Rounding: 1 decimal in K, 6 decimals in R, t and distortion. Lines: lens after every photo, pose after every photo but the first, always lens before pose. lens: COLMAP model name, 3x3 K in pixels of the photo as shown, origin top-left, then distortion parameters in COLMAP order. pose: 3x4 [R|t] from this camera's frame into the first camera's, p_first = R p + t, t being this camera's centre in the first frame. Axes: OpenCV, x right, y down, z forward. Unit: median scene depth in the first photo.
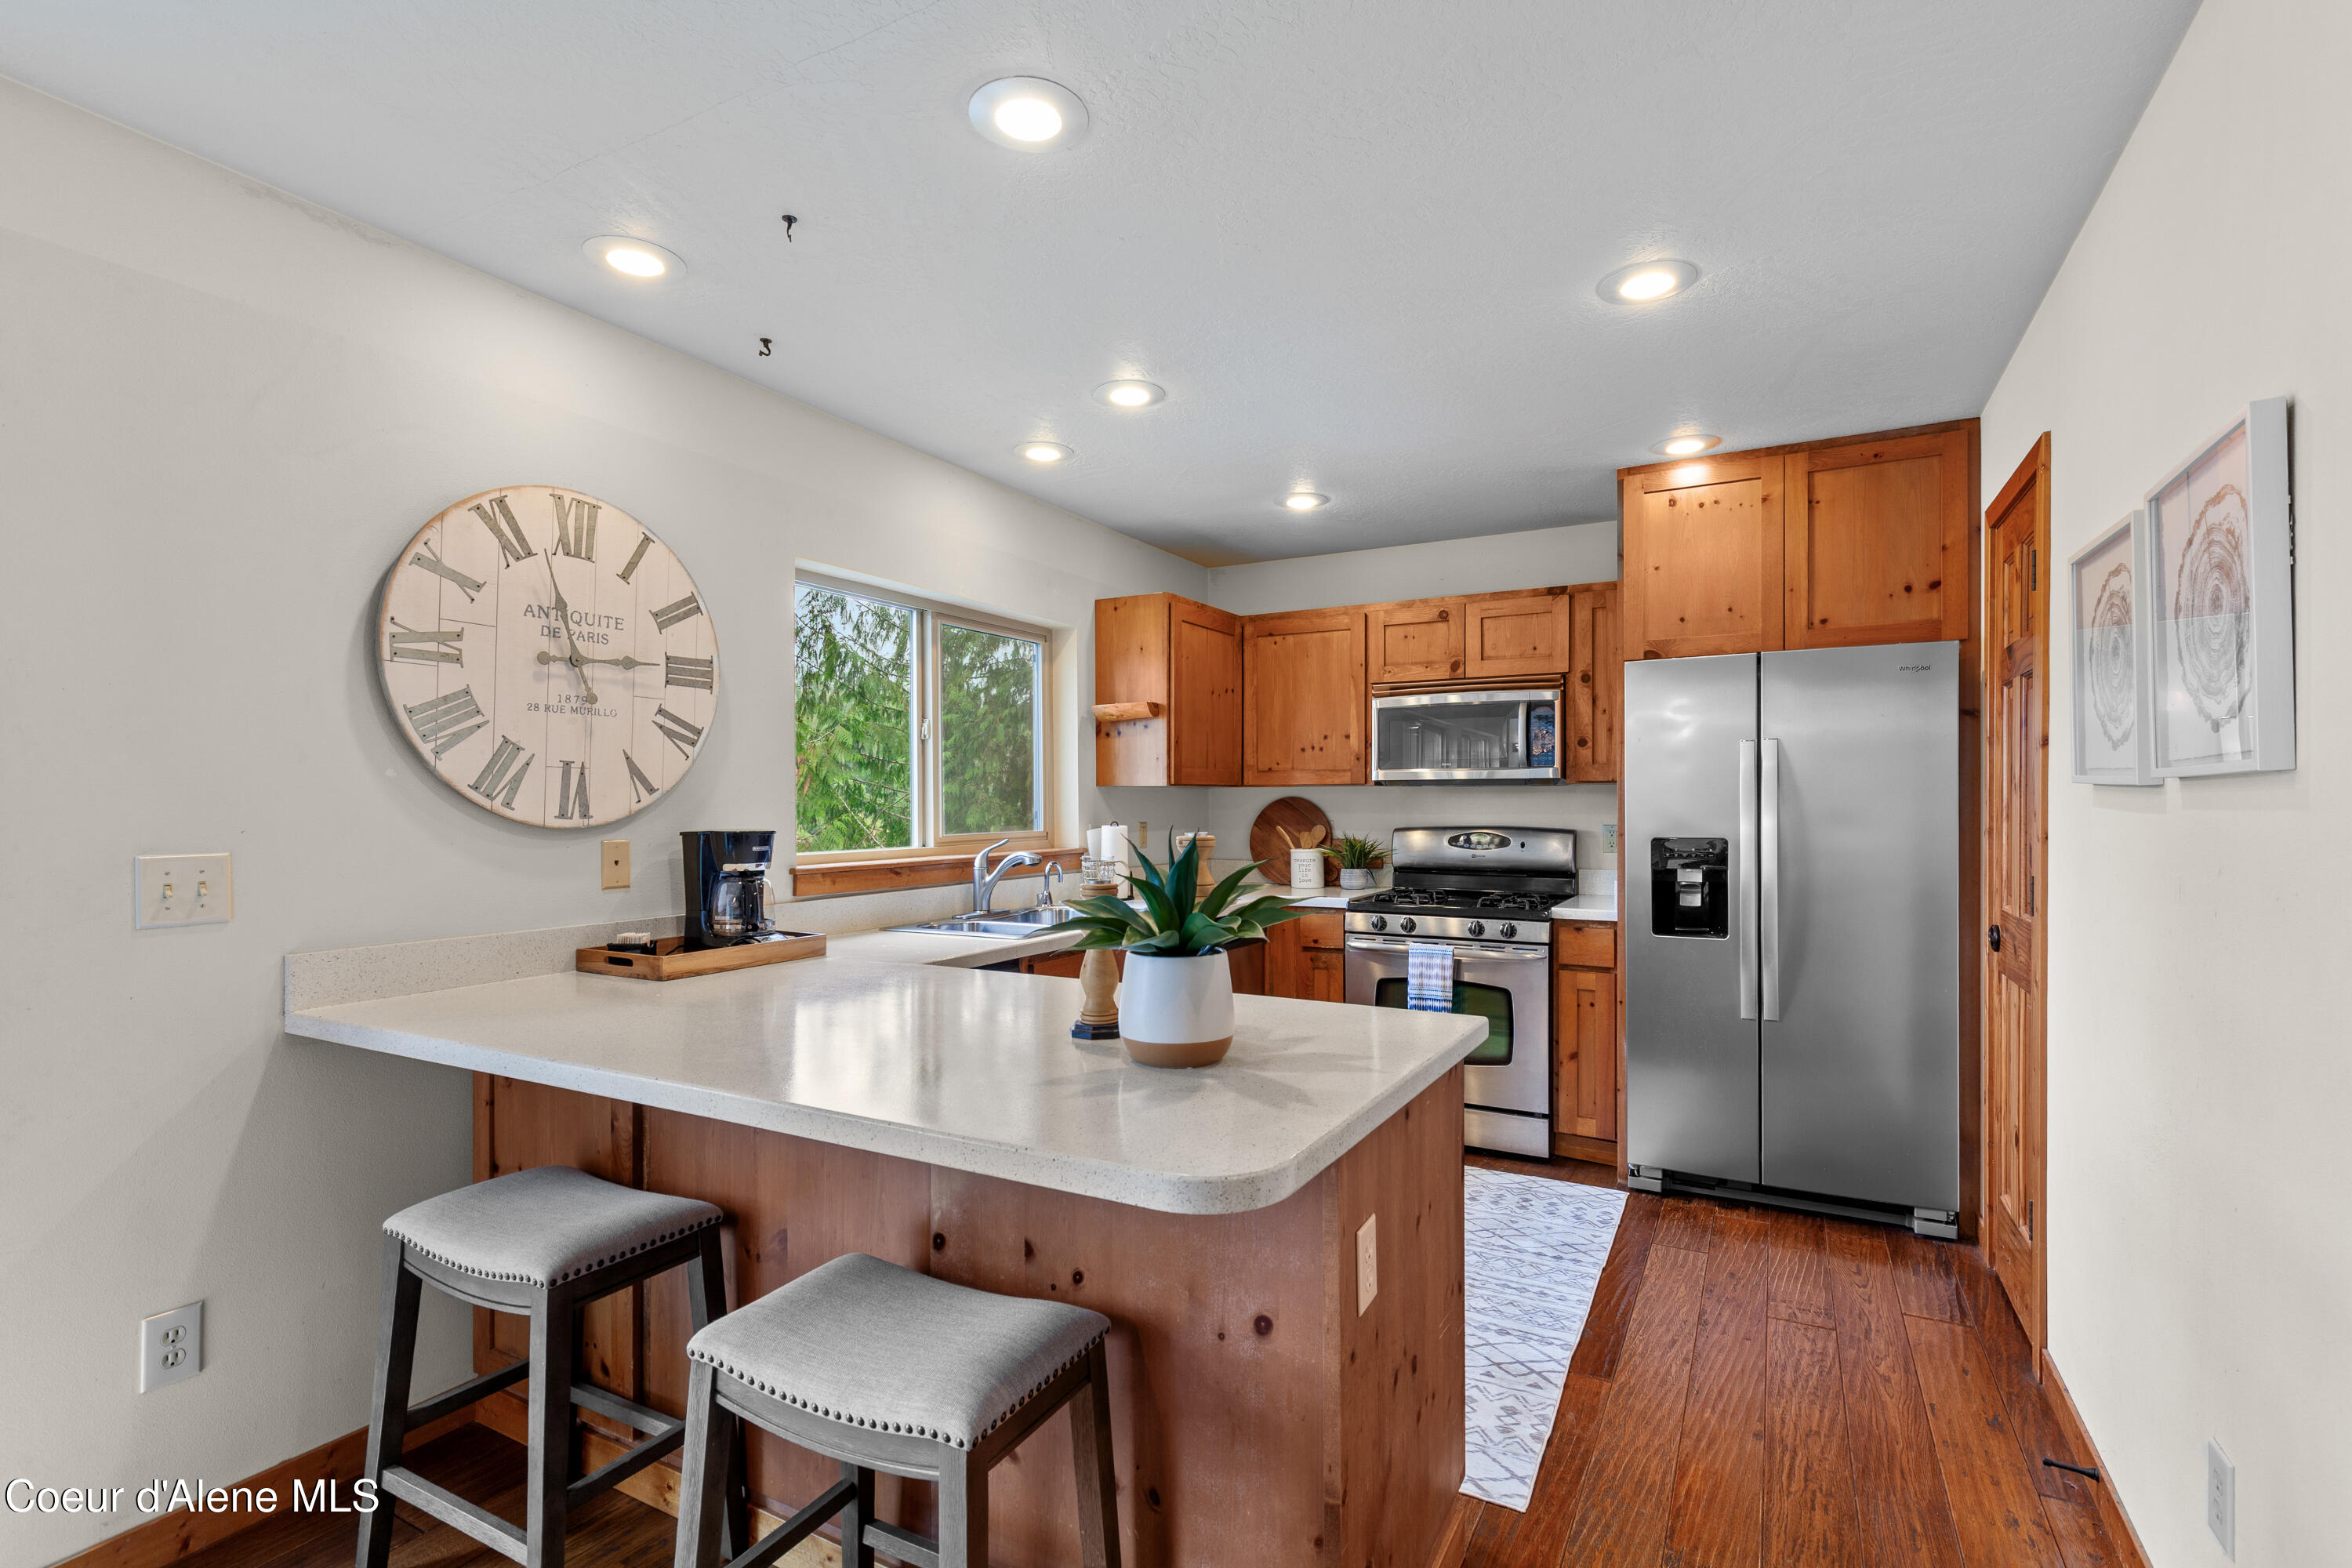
lens RADIAL K [[1053.2, 0, 1192.1], [0, 1053.2, 789.2], [0, 0, 1]] dist [0.004871, -0.000024]
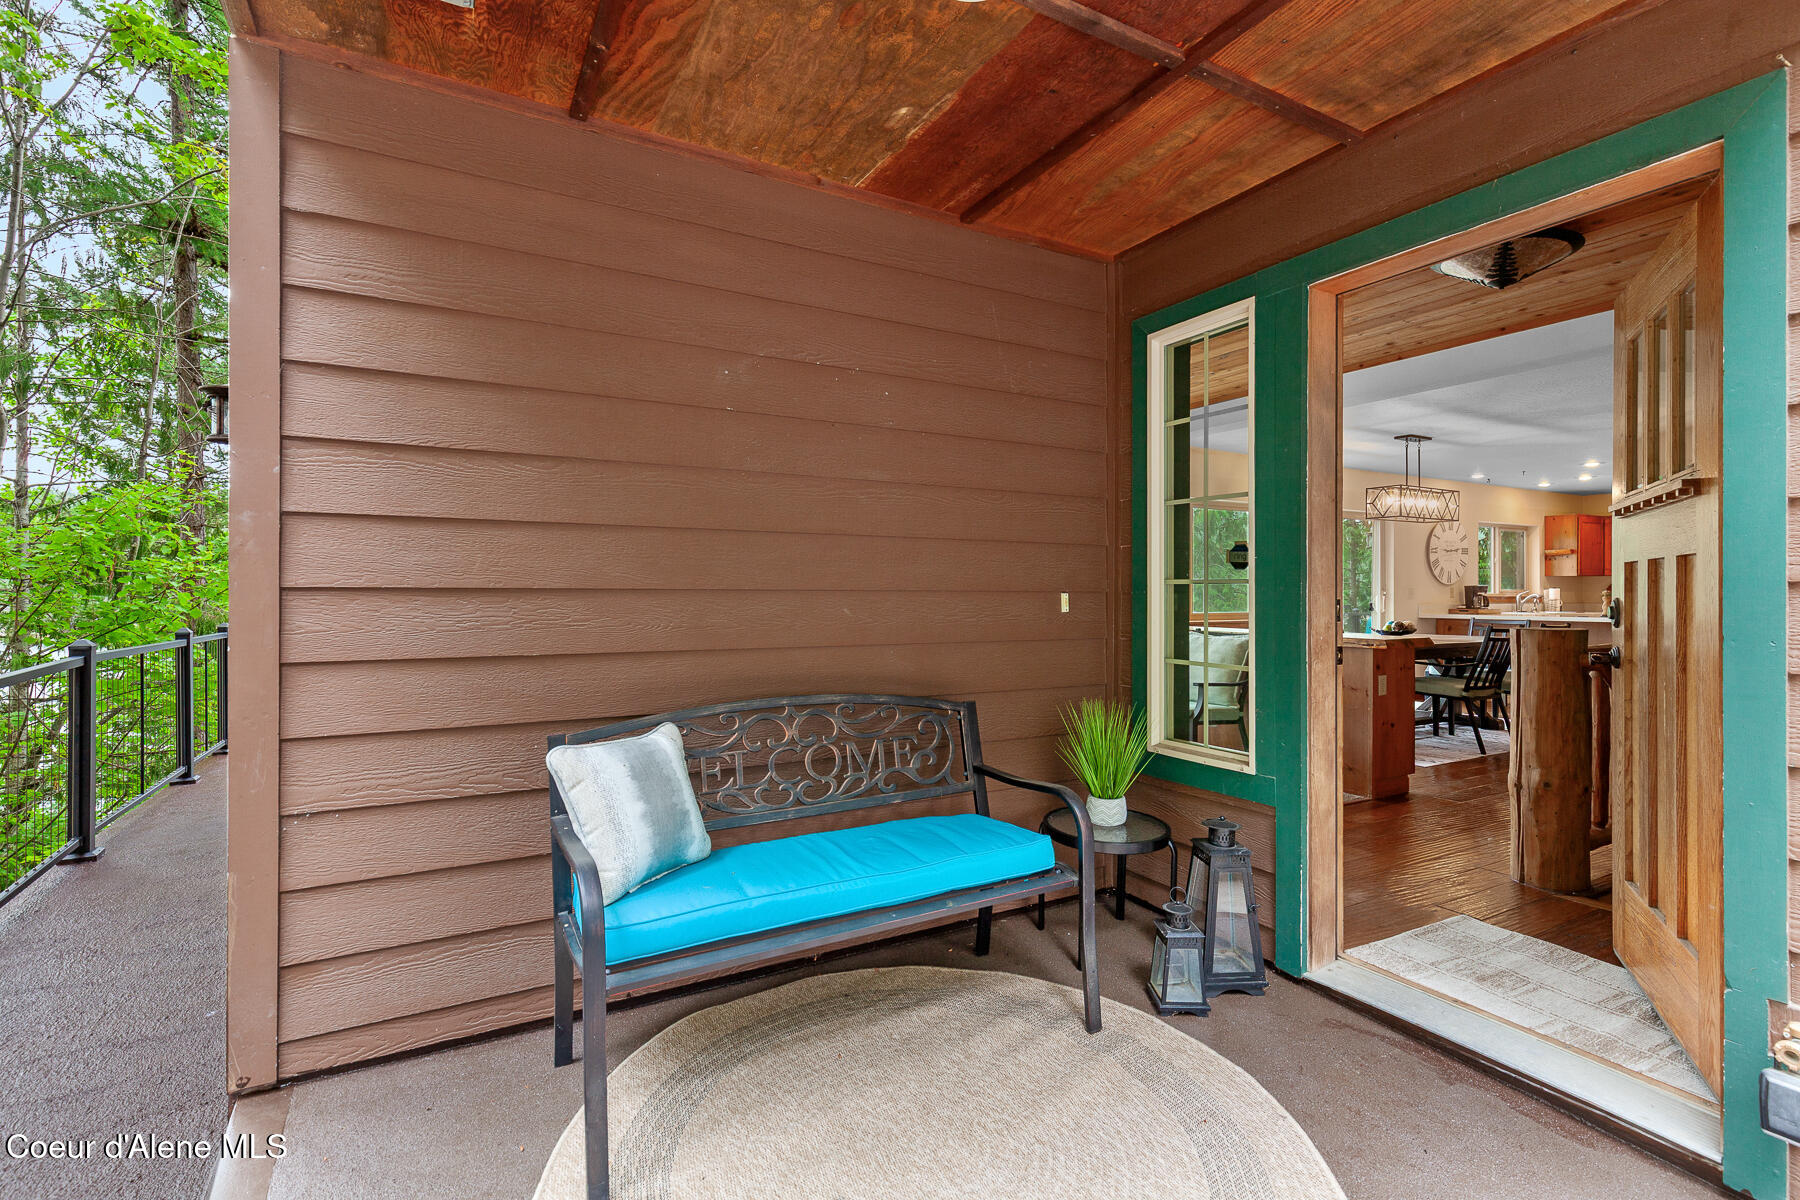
lens RADIAL K [[806.0, 0, 889.2], [0, 806.0, 594.3], [0, 0, 1]] dist [0.004871, -0.000024]
pose [[0.839163, 0.004692, -0.543860, -0.507427], [0.003179, 0.999903, 0.013531, 0.014995], [0.543871, -0.013084, 0.839067, -2.495726]]
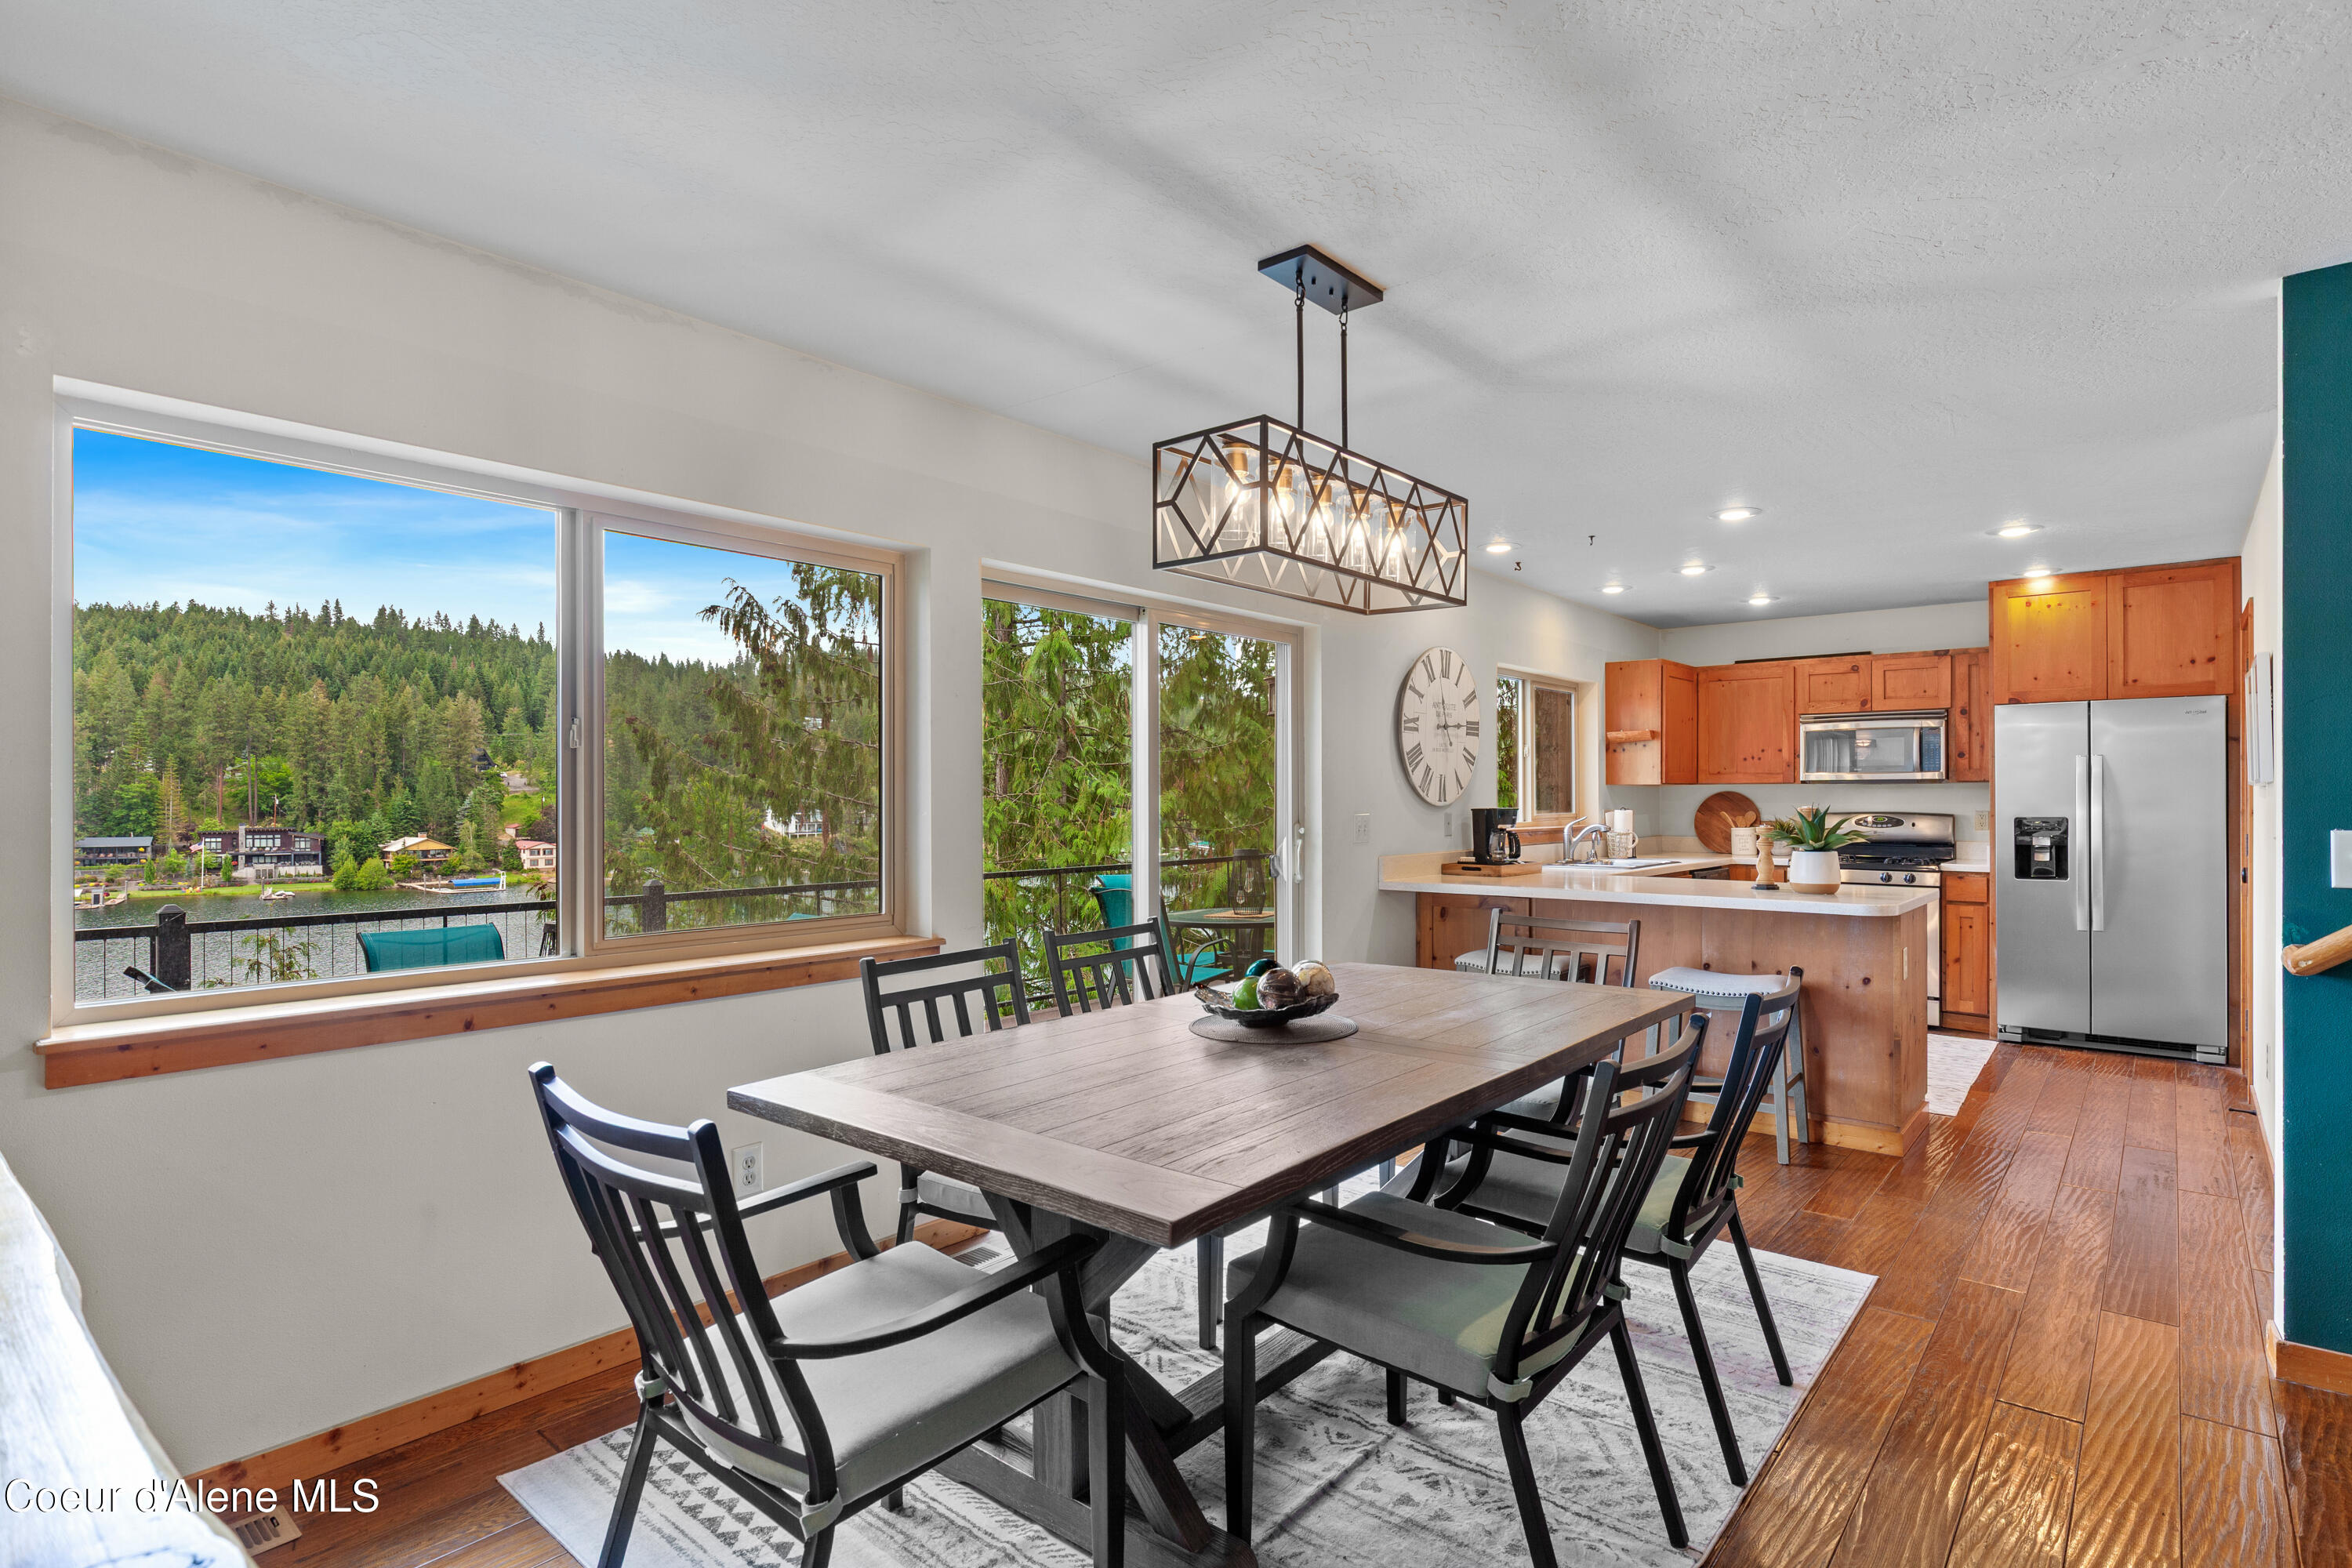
lens RADIAL K [[1186.0, 0, 1178.1], [0, 1186.0, 782.1], [0, 0, 1]] dist [0.000975, -0.000762]
pose [[0.981500, -0.002016, -0.191450, -0.453281], [0.001884, 0.999998, -0.000871, -0.007332], [0.191451, 0.000494, 0.981502, -0.983863]]
